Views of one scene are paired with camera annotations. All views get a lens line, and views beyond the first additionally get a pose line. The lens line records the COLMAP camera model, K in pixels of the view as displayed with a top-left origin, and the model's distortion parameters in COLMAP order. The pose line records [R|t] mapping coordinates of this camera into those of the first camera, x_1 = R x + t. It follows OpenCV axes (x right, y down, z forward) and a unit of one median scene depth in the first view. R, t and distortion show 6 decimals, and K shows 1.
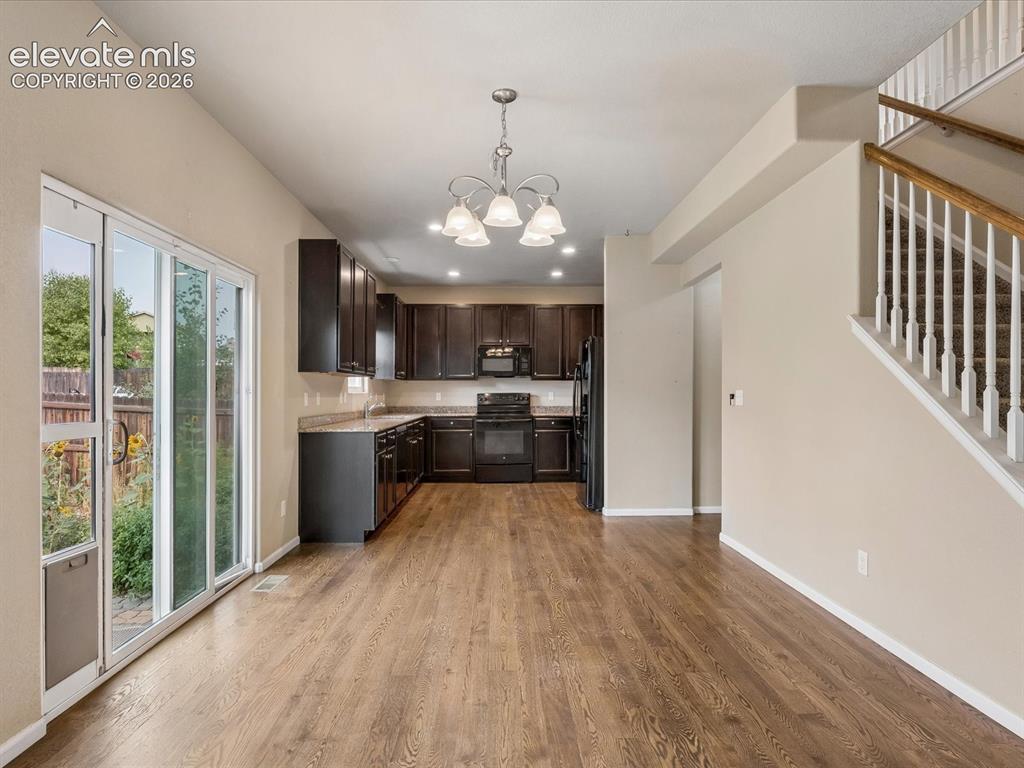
lens RADIAL K [[553.8, 0, 508.7], [0, 553.8, 395.1], [0, 0, 1]] dist [-0.007560, 0.000017]
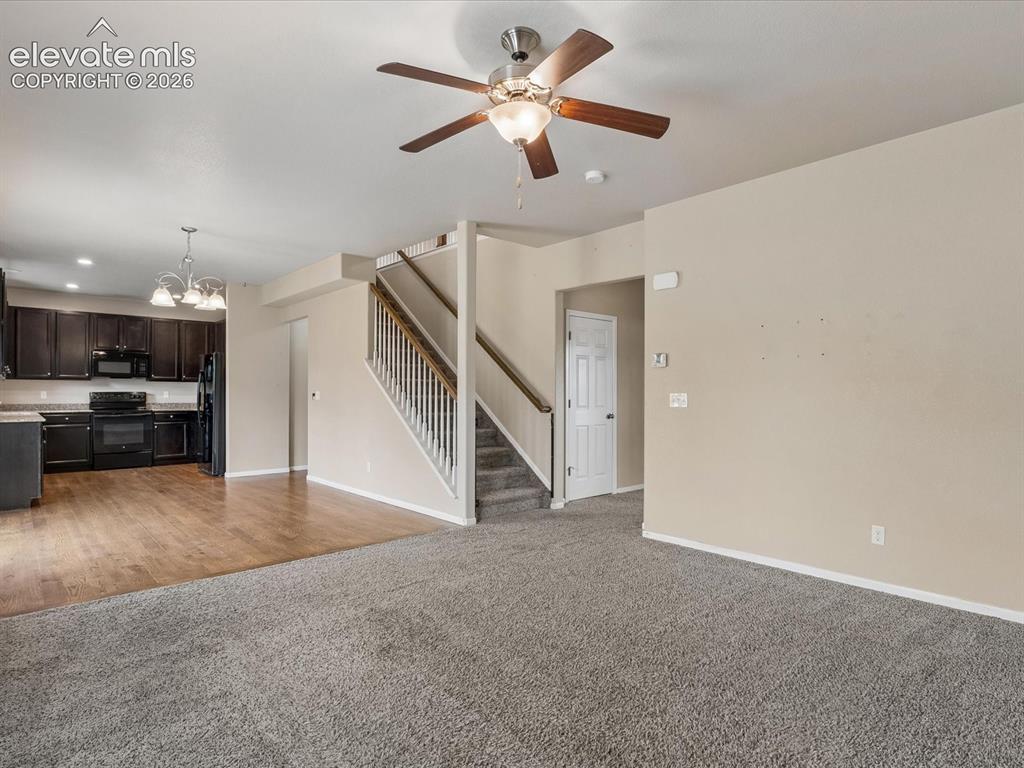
lens RADIAL K [[553.8, 0, 503.1], [0, 553.8, 396.8], [0, 0, 1]] dist [-0.007560, 0.000017]
pose [[0.761582, -0.001870, 0.648066, -0.159213], [-0.001761, 0.999986, 0.004954, -0.000539], [-0.648066, -0.004914, 0.761568, -0.419935]]
